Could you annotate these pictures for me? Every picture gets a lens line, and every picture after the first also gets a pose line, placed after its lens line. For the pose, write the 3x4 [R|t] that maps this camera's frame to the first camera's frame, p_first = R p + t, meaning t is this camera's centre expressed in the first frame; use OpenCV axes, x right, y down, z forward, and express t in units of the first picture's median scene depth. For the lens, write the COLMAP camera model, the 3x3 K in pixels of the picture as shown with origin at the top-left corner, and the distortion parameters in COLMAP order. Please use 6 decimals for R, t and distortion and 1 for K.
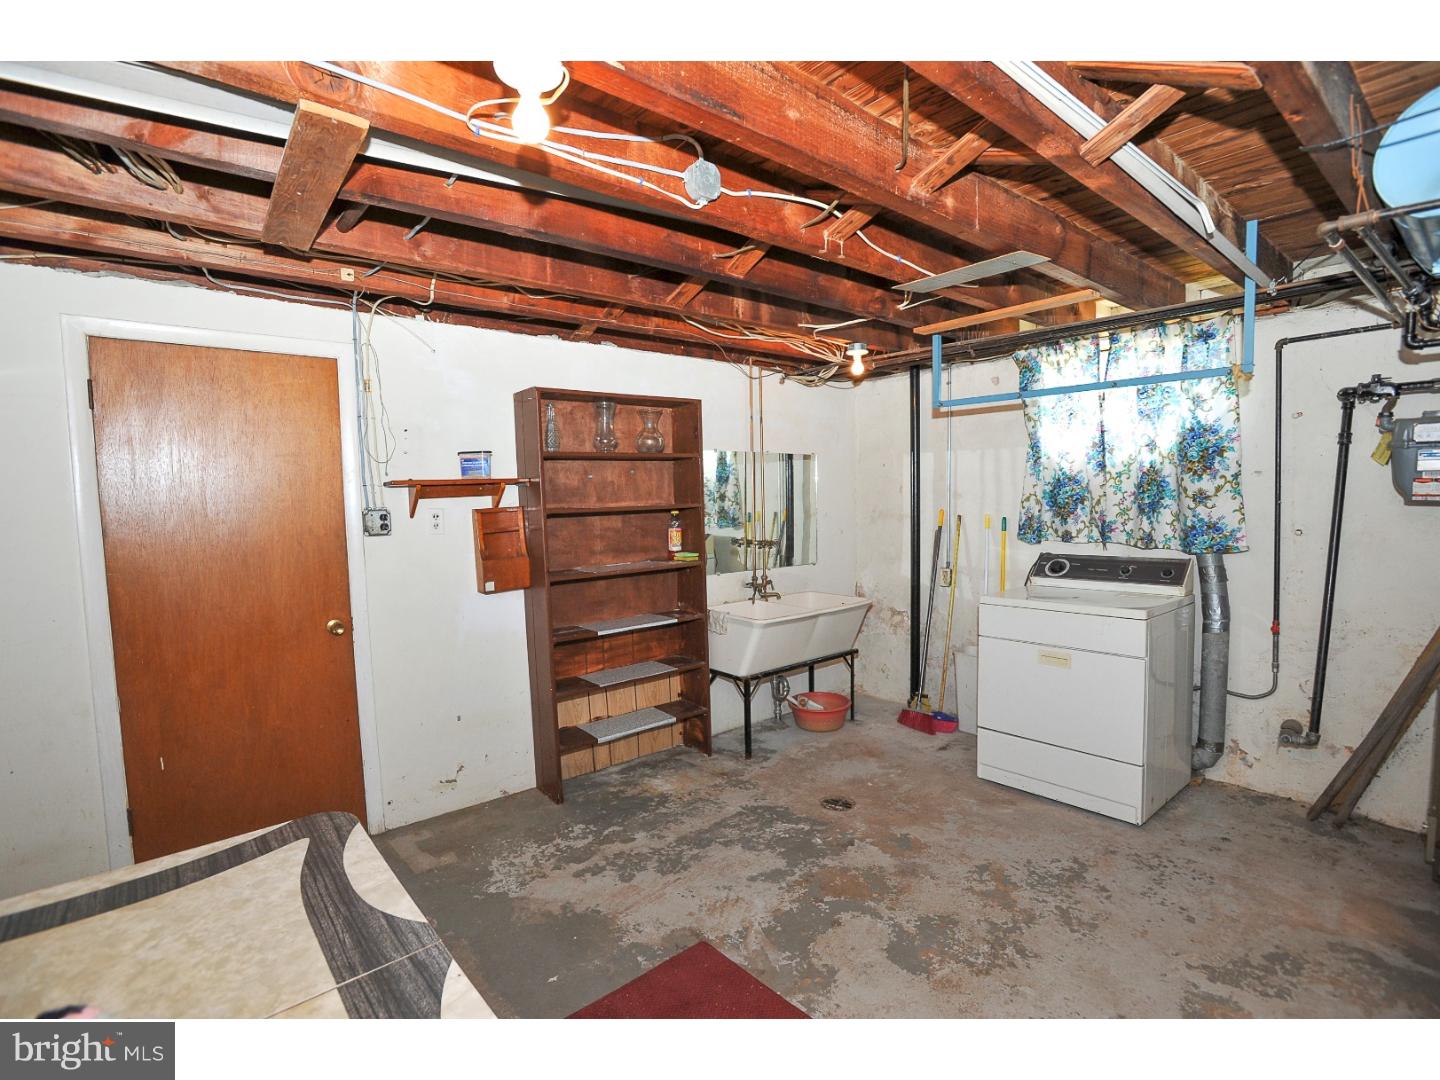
lens RADIAL K [[695.5, 0, 714.2], [0, 695.5, 542.2], [0, 0, 1]] dist [-0.061488, 0.022324]
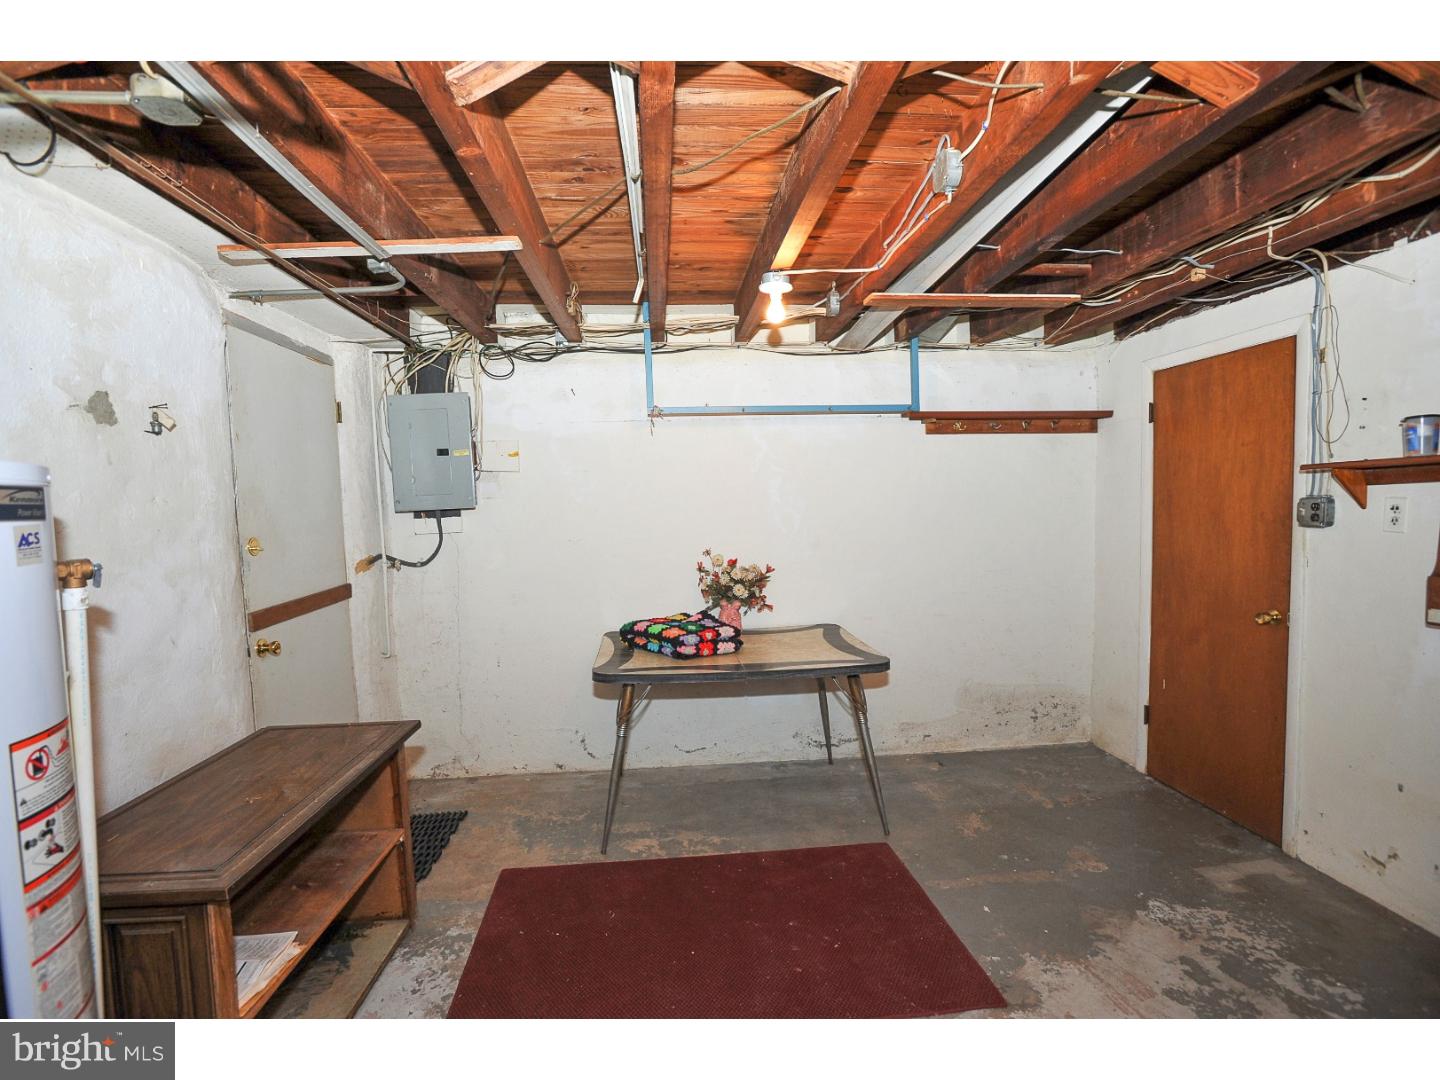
lens RADIAL K [[695.5, 0, 718.3], [0, 695.5, 538.4], [0, 0, 1]] dist [-0.061488, 0.022324]
pose [[-0.572498, 0.075754, -0.816399, 0.671379], [-0.020363, 0.994102, 0.106522, -0.073709], [0.819653, 0.077608, -0.567578, 0.894548]]
